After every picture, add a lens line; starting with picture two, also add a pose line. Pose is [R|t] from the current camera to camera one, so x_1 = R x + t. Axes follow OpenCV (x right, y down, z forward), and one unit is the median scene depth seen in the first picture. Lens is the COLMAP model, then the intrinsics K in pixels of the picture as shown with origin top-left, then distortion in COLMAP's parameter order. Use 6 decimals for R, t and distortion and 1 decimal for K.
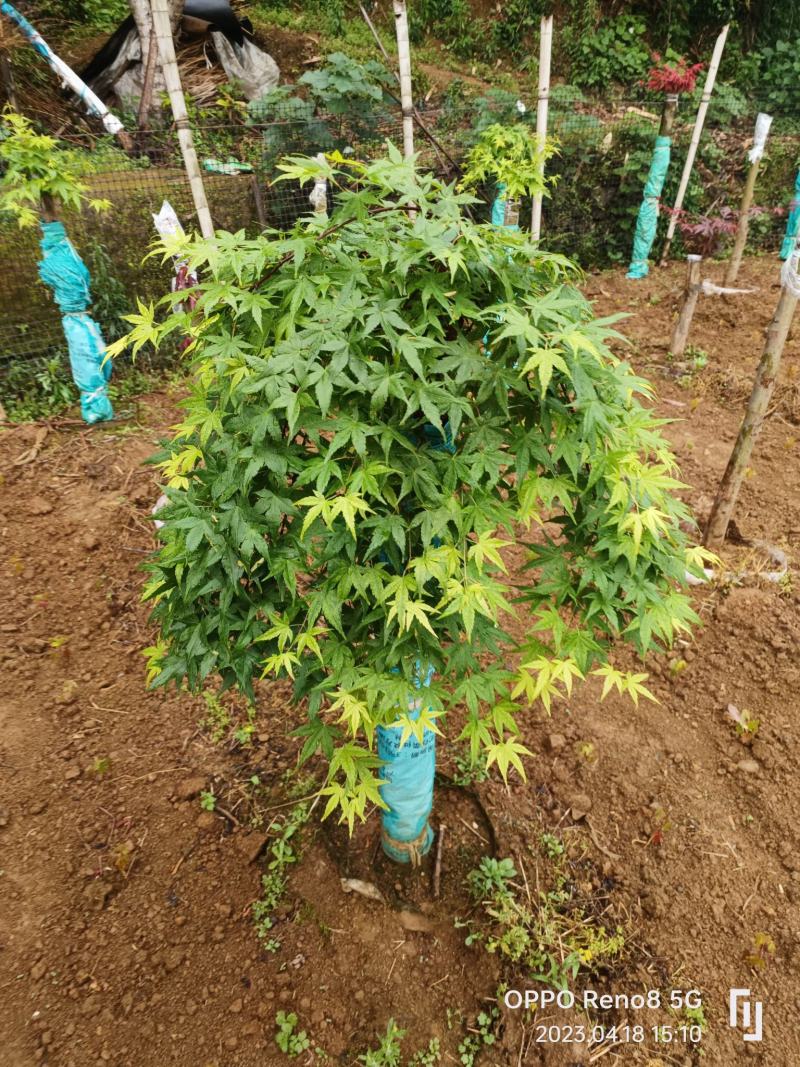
lens RADIAL K [[672.7, 0, 399.9], [0, 672.7, 554.4], [0, 0, 1]] dist [0.068417, -0.060872]
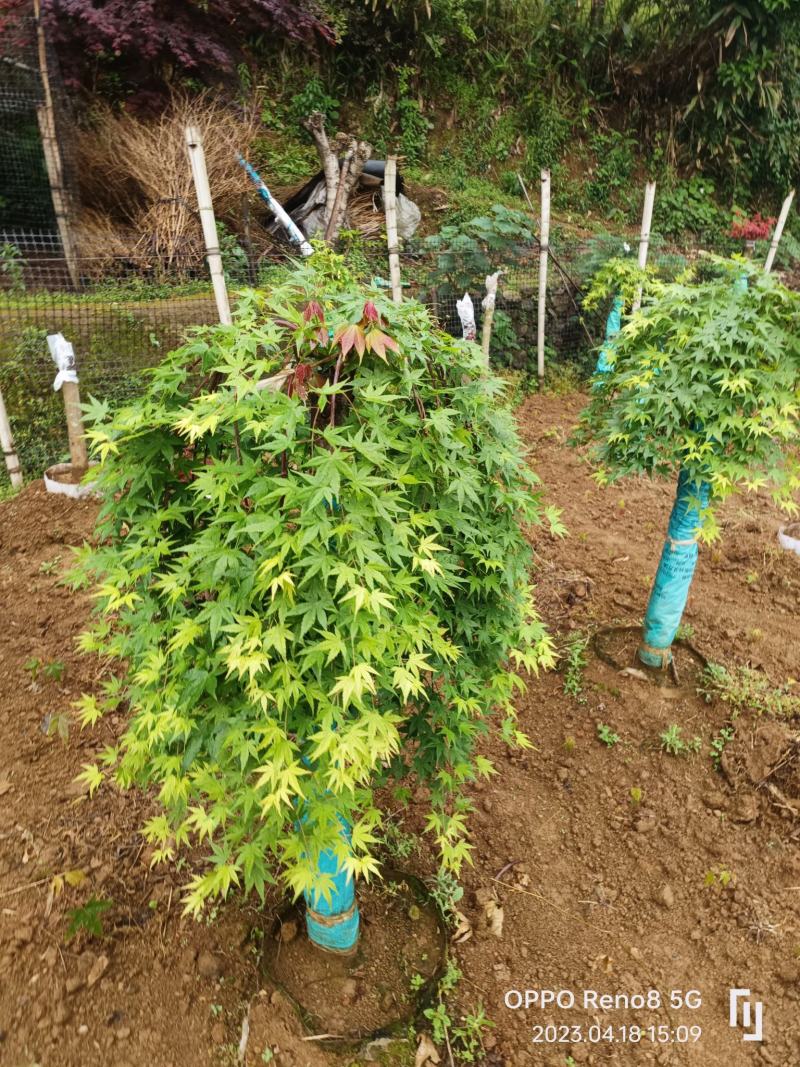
lens RADIAL K [[672.7, 0, 399.9], [0, 672.7, 554.4], [0, 0, 1]] dist [0.068417, -0.060872]
pose [[0.996852, 0.058932, -0.053033, -0.141379], [-0.066240, 0.986664, -0.148680, 0.123583], [0.043564, 0.151725, 0.987462, -0.179137]]
